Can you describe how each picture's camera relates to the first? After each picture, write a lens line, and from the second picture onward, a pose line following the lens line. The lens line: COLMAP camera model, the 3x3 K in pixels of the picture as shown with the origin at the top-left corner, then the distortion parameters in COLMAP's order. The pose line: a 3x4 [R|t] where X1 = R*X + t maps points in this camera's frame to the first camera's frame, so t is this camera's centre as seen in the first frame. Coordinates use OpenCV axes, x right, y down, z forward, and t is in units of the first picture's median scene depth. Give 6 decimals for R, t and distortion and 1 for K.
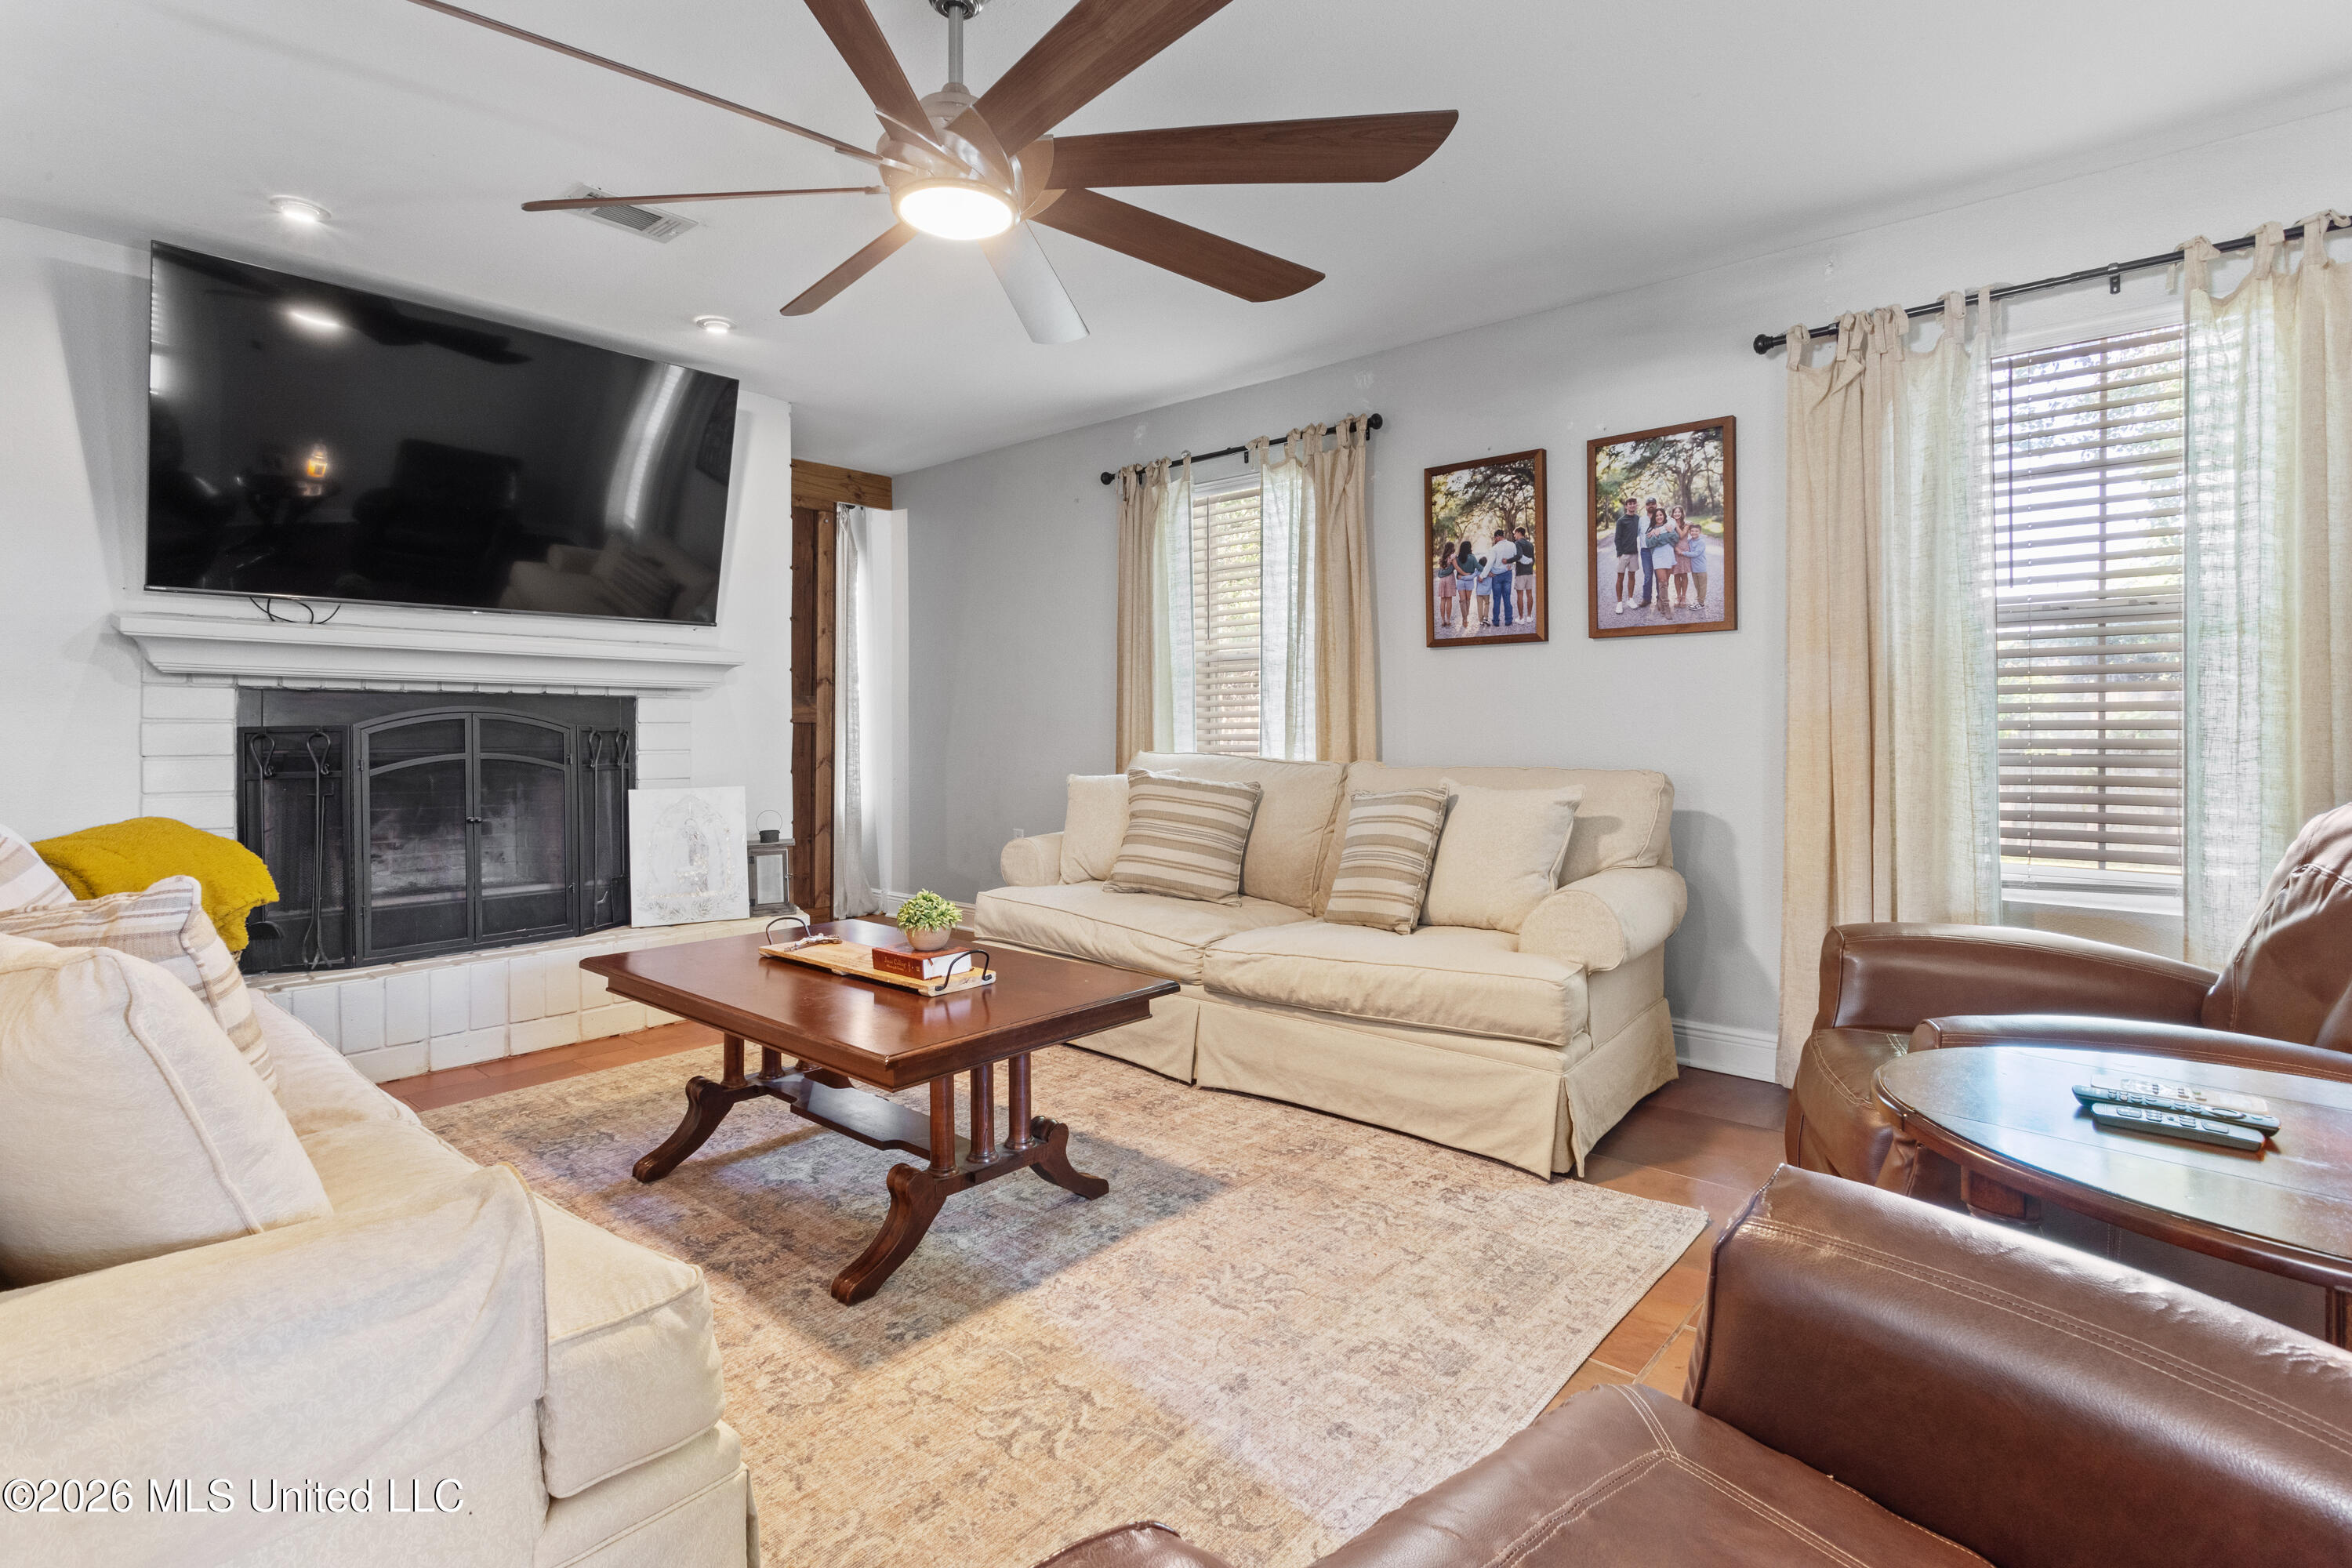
lens RADIAL K [[1126.8, 0, 1171.8], [0, 1126.8, 724.6], [0, 0, 1]] dist [0.003227, 0.002027]
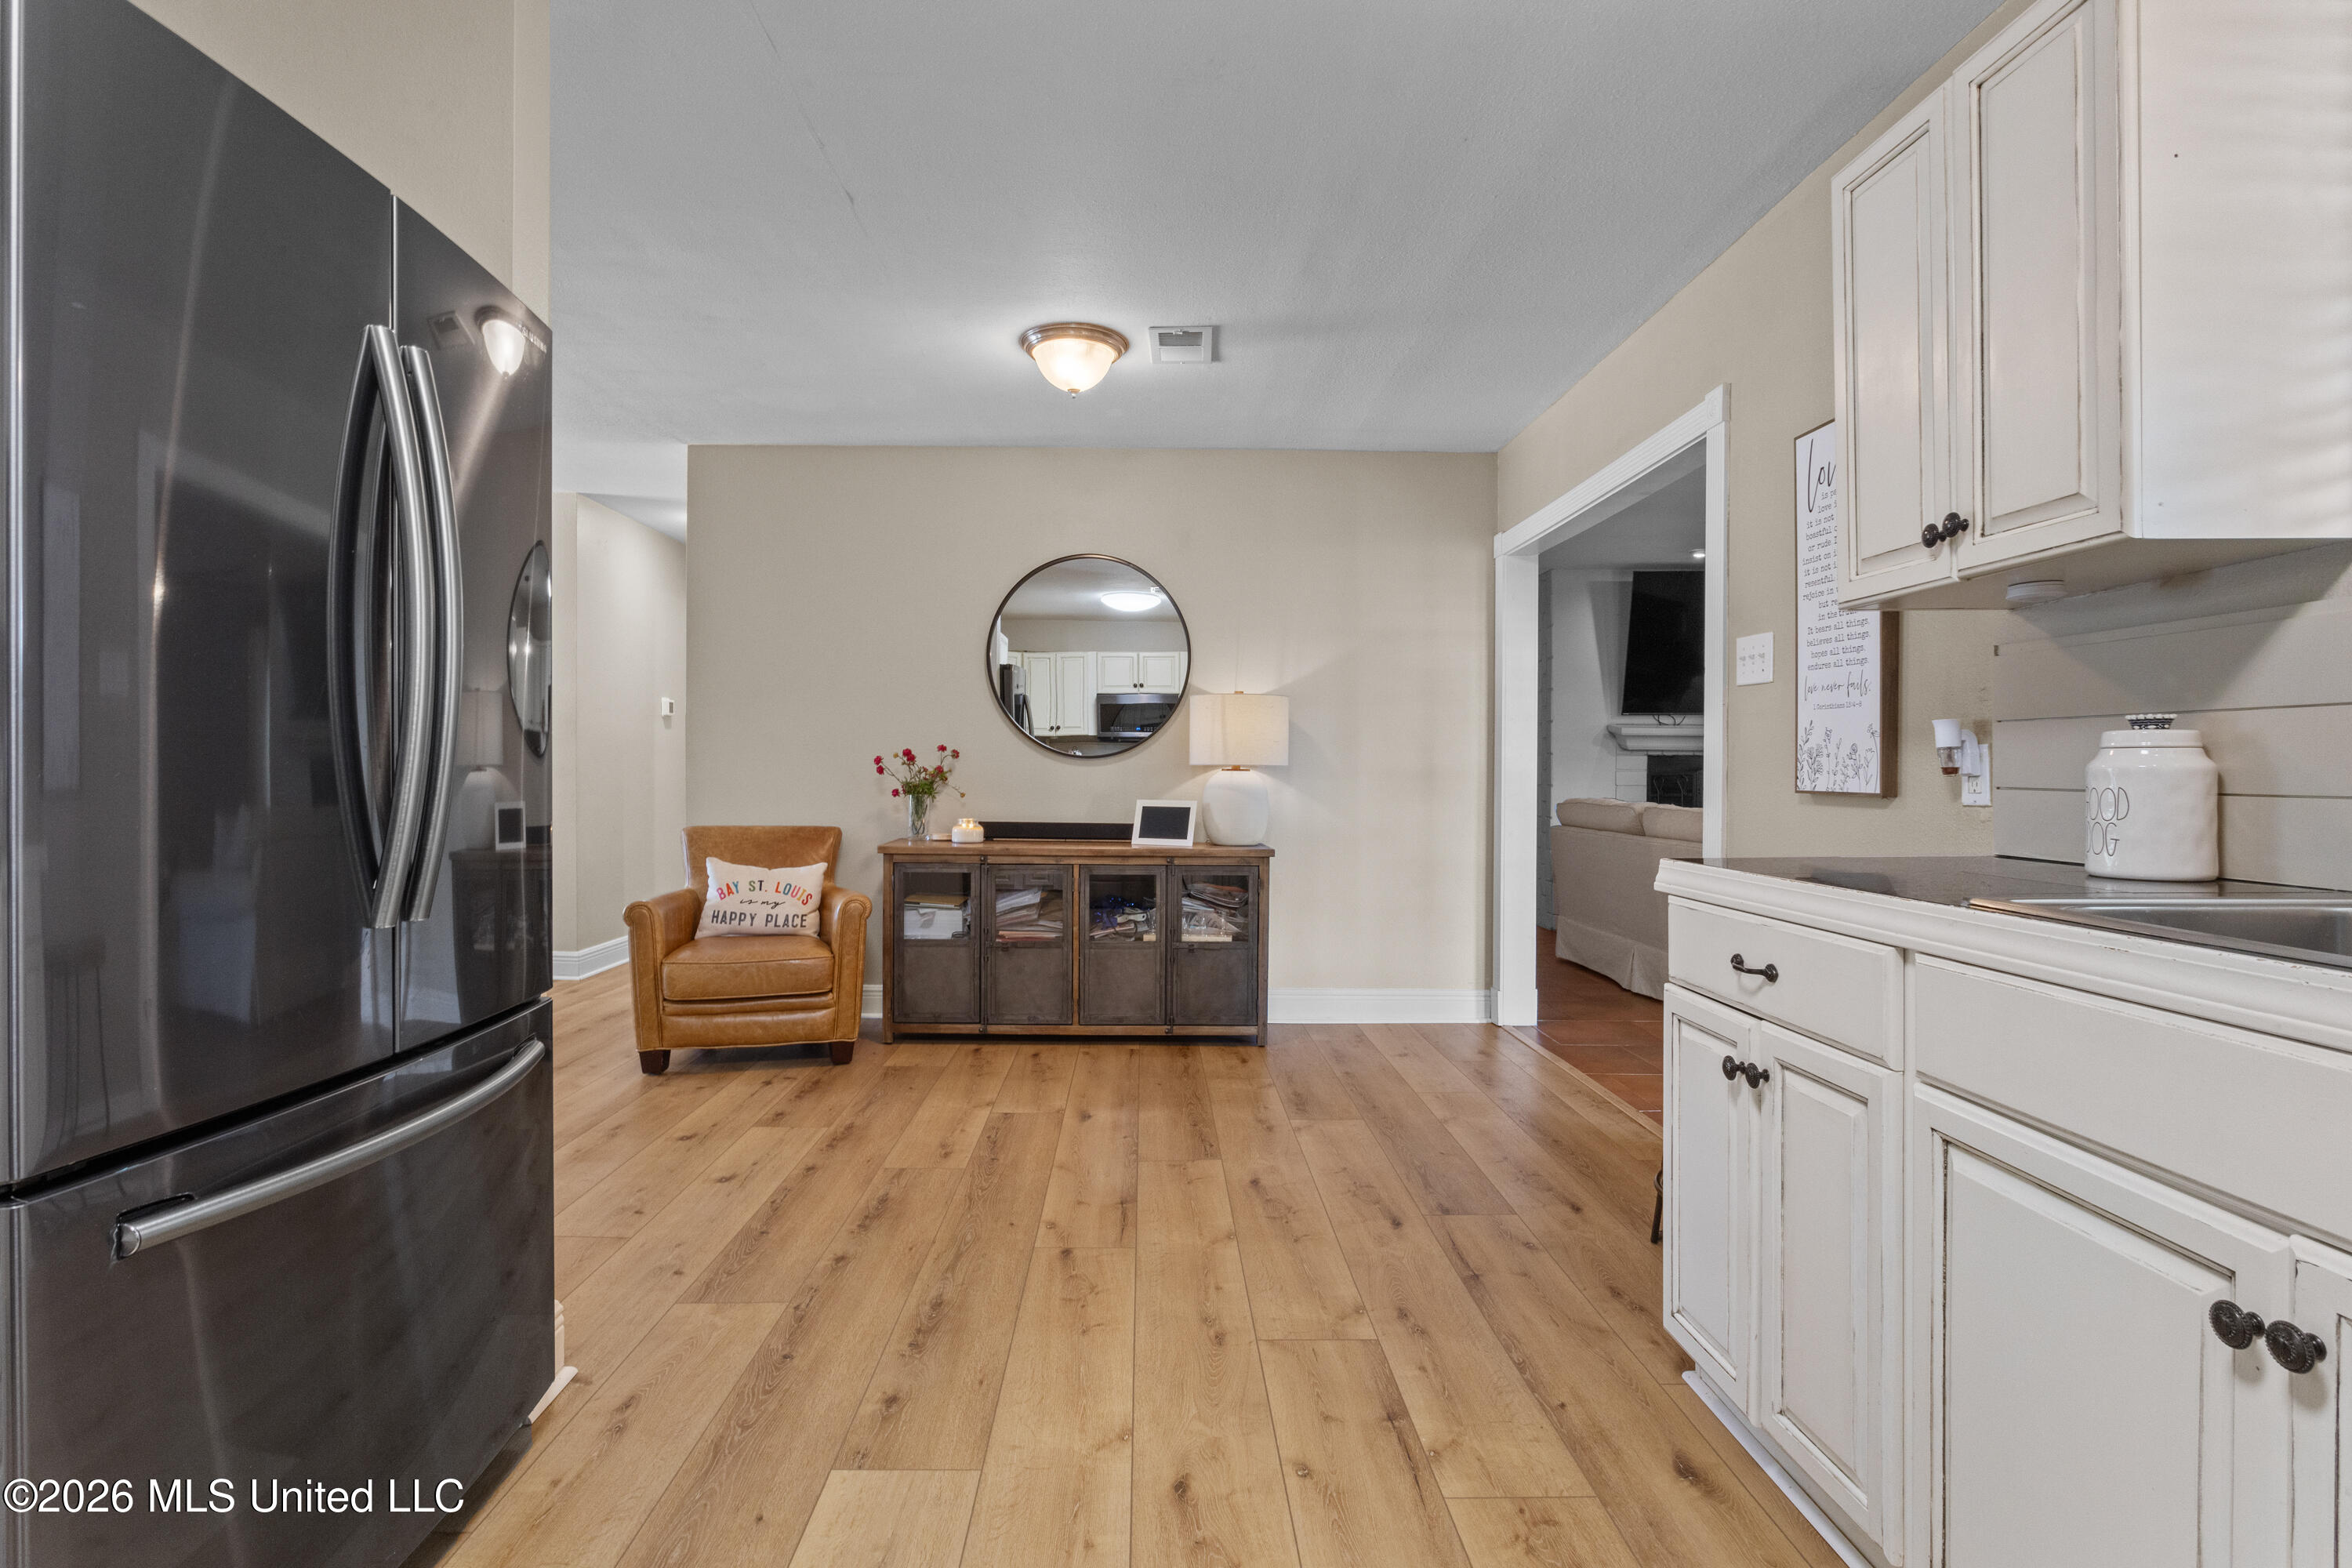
lens RADIAL K [[1173.5, 0, 1176.0], [0, 1173.5, 784.0], [0, 0, 1]] dist [-0.017585, 0.001374]
pose [[0.677803, 0.009062, -0.735187, 0.233871], [-0.000786, 0.999932, 0.011600, -0.002325], [0.735243, -0.007284, 0.677765, -1.212796]]
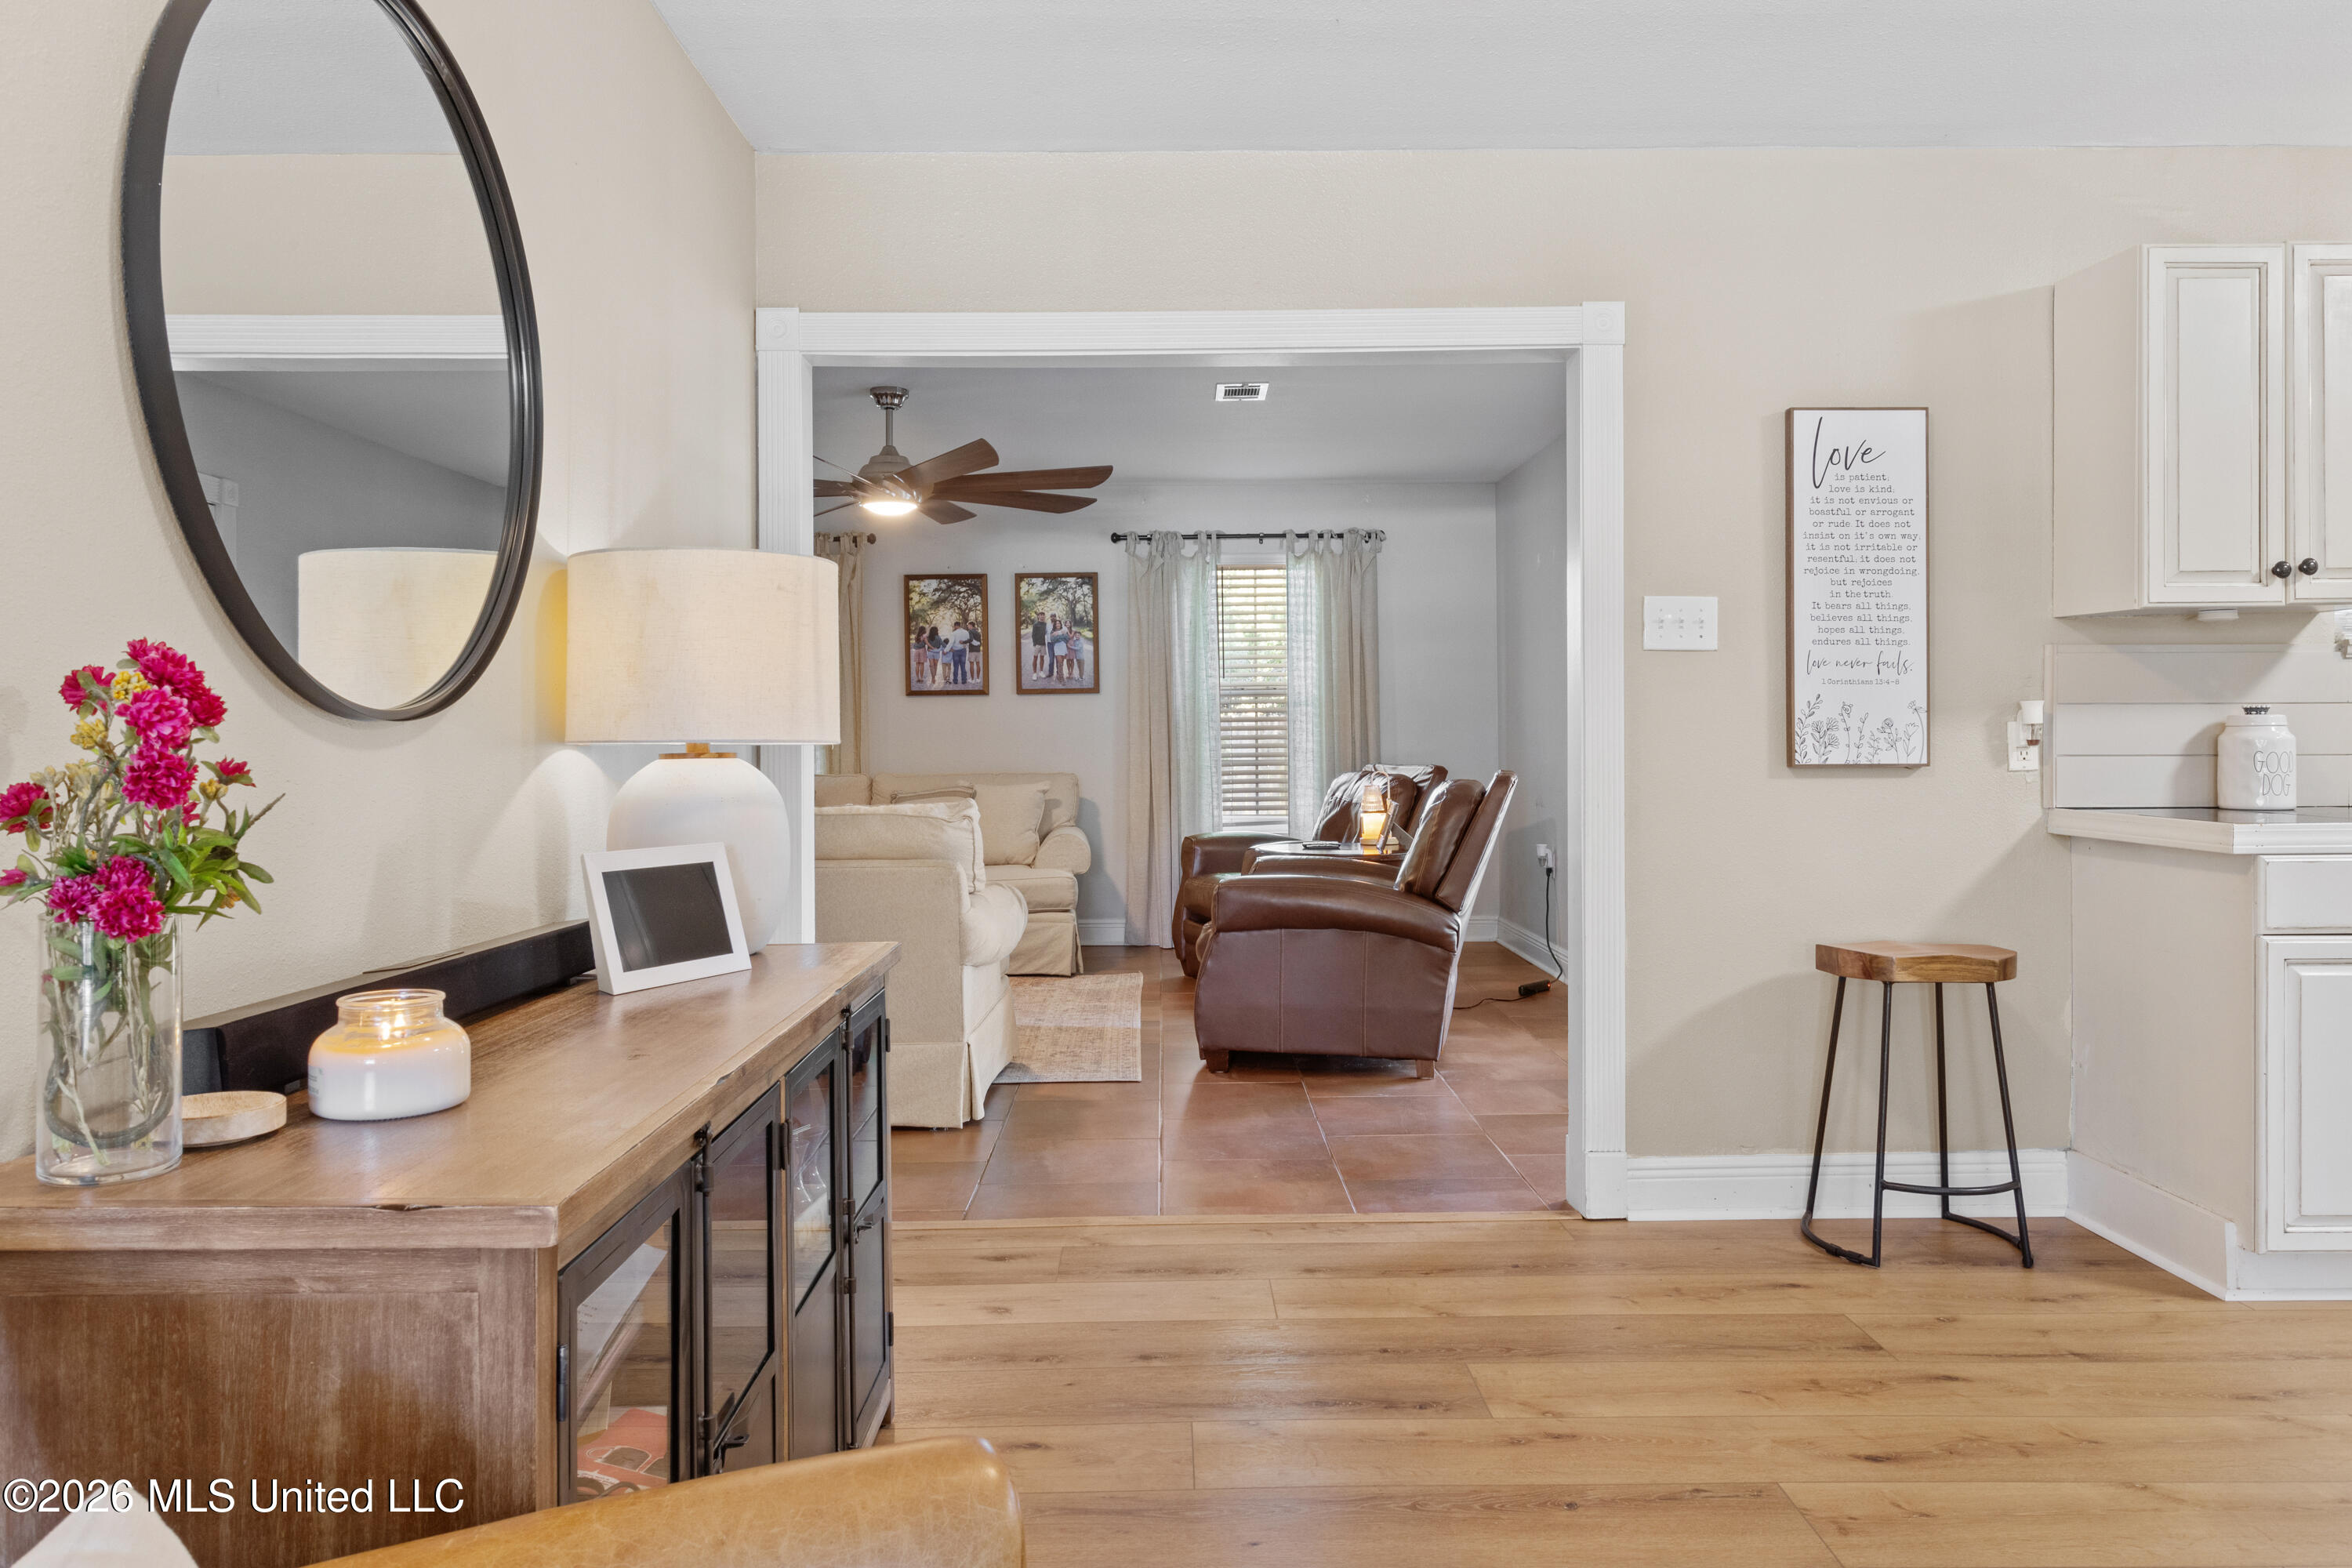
lens RADIAL K [[1582.9, 0, 1183.5], [0, 1582.9, 741.7], [0, 0, 1]] dist [0.004721, 0.000476]
pose [[0.743377, -0.005731, 0.668848, -1.020848], [0.007511, 0.999972, 0.000221, -0.007258], [-0.668830, 0.004860, 0.743399, -0.896574]]
